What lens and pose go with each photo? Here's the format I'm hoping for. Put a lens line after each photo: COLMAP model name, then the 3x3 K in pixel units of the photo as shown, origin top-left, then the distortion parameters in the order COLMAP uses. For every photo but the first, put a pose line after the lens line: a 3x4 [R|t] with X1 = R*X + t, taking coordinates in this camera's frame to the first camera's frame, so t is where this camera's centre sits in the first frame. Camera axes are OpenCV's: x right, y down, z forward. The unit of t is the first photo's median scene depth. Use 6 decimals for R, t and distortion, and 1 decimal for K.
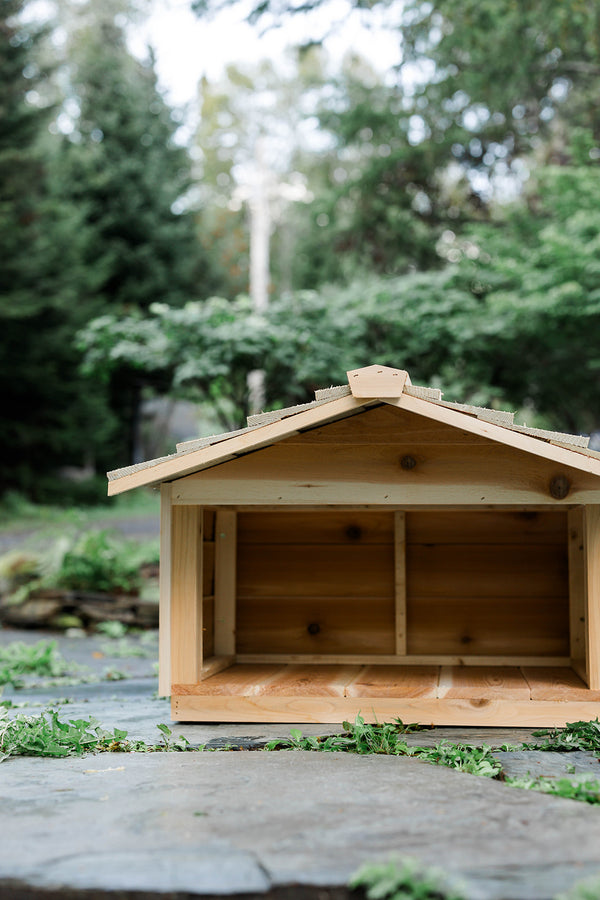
lens RADIAL K [[1306.5, 0, 303.2], [0, 1306.5, 449.4], [0, 0, 1]] dist [0.007947, 0.022664]
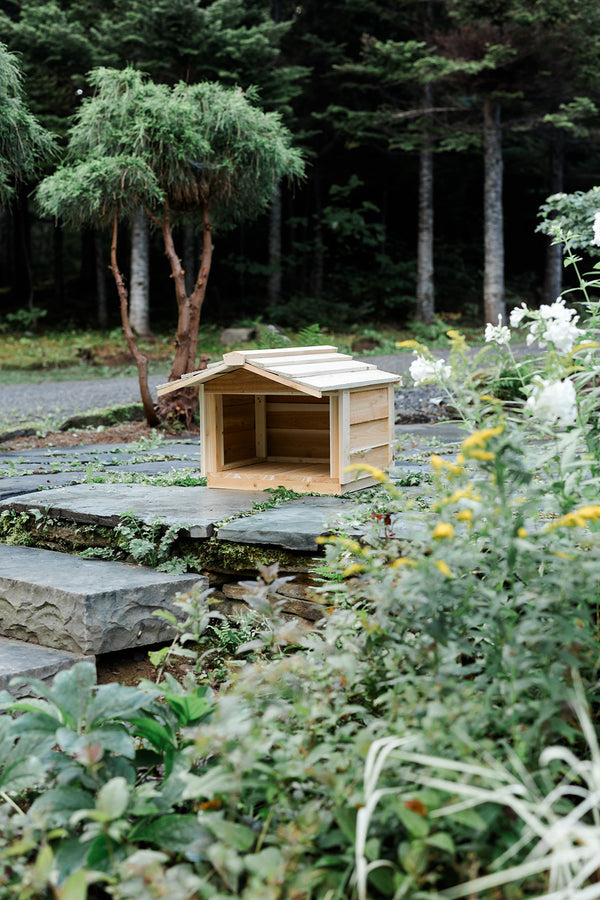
lens RADIAL K [[1271.7, 0, 297.0], [0, 1271.7, 447.1], [0, 0, 1]] dist [0.010135, 0.008588]
pose [[0.823842, 0.050829, -0.564537, 0.428886], [0.048372, 0.986033, 0.159370, -0.073472], [0.564752, -0.158603, 0.809876, -0.286316]]
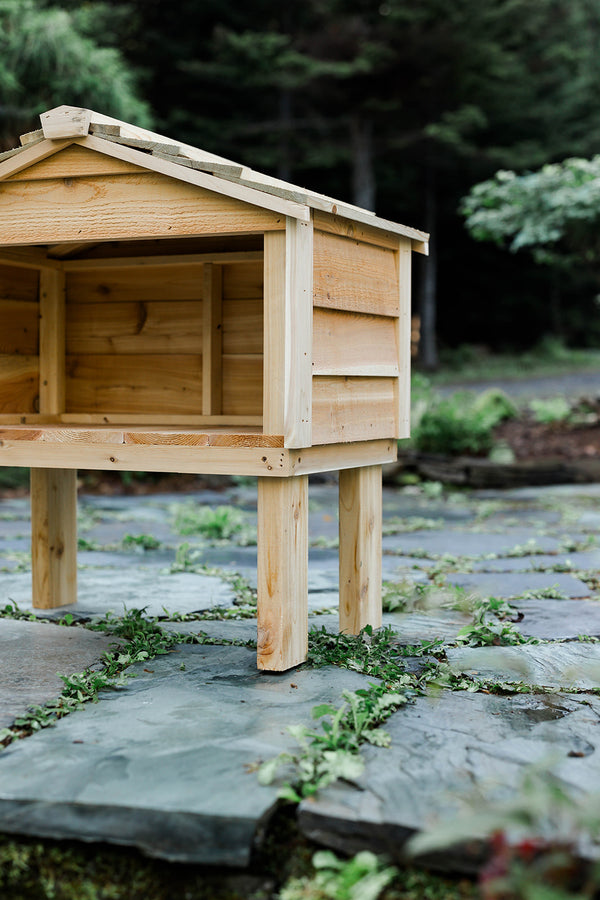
lens RADIAL K [[1304.8, 0, 299.0], [0, 1304.8, 447.2], [0, 0, 1]] dist [-0.008168, 0.038232]
pose [[0.889789, 0.028906, -0.455455, 0.212206], [0.027926, 0.992673, 0.117558, -0.022022], [0.455516, -0.117321, 0.882463, 0.009579]]
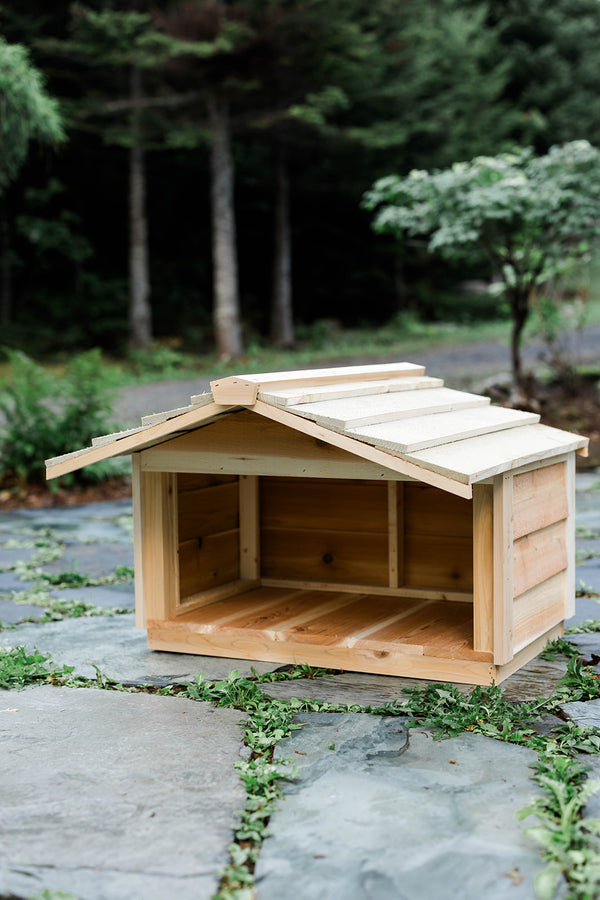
lens RADIAL K [[1300.5, 0, 298.1], [0, 1300.5, 452.9], [0, 0, 1]] dist [0.003946, -0.016802]
pose [[0.941673, 0.013308, -0.336266, 0.145500], [0.039977, 0.987719, 0.151041, -0.049574], [0.334147, -0.155674, 0.929576, -0.014141]]
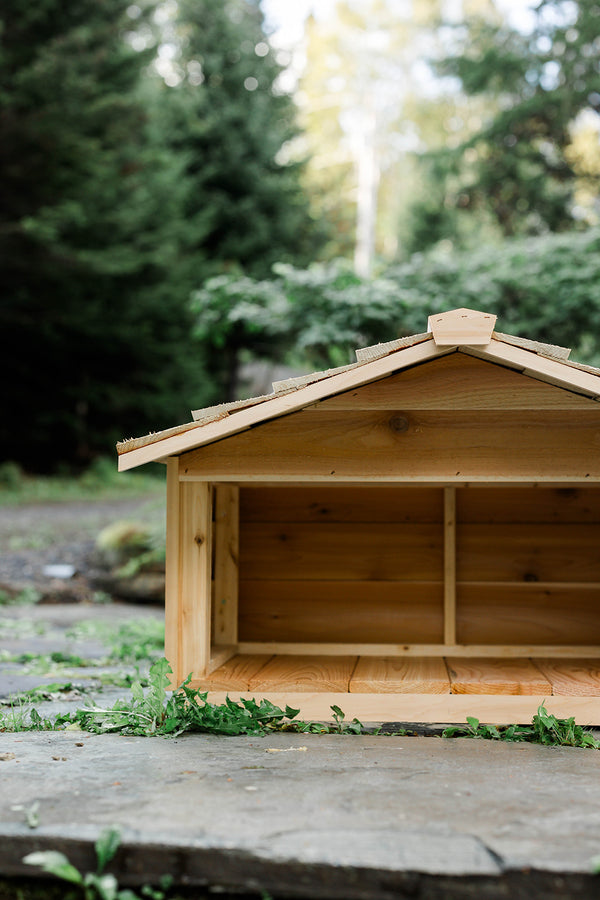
lens RADIAL K [[1407.9, 0, 299.2], [0, 1407.9, 451.2], [0, 0, 1]] dist [0.010532, -0.009683]
pose [[0.996816, 0.027593, -0.074809, -0.018489], [-0.025913, 0.999392, 0.023334, -0.000694], [0.075407, -0.021321, 0.996925, -0.011908]]
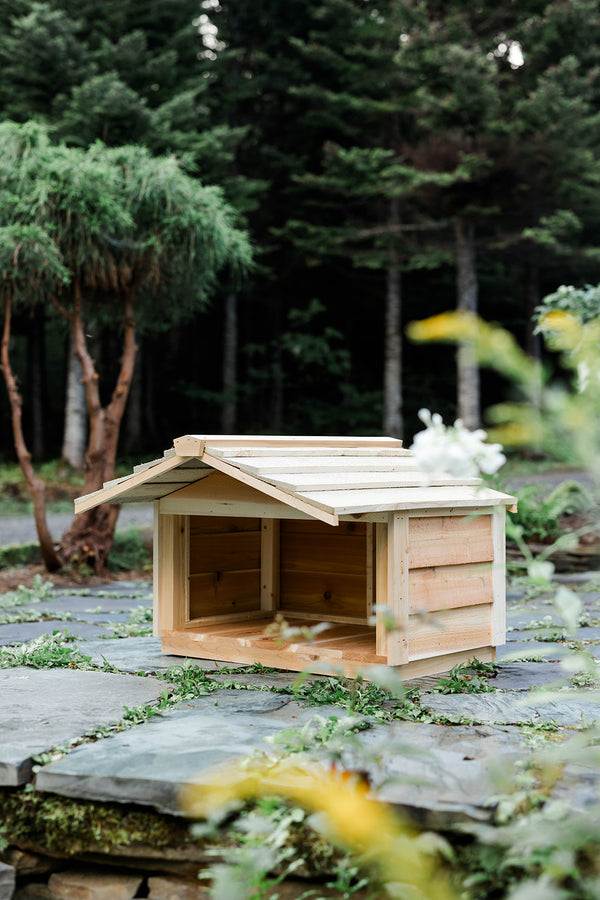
lens RADIAL K [[1288.8, 0, 307.8], [0, 1288.8, 444.7], [0, 0, 1]] dist [0.002059, 0.060889]
pose [[0.844353, -0.007341, -0.535737, 0.292577], [0.038811, 0.998117, 0.047492, -0.035451], [0.534380, -0.060892, 0.843048, -0.061462]]
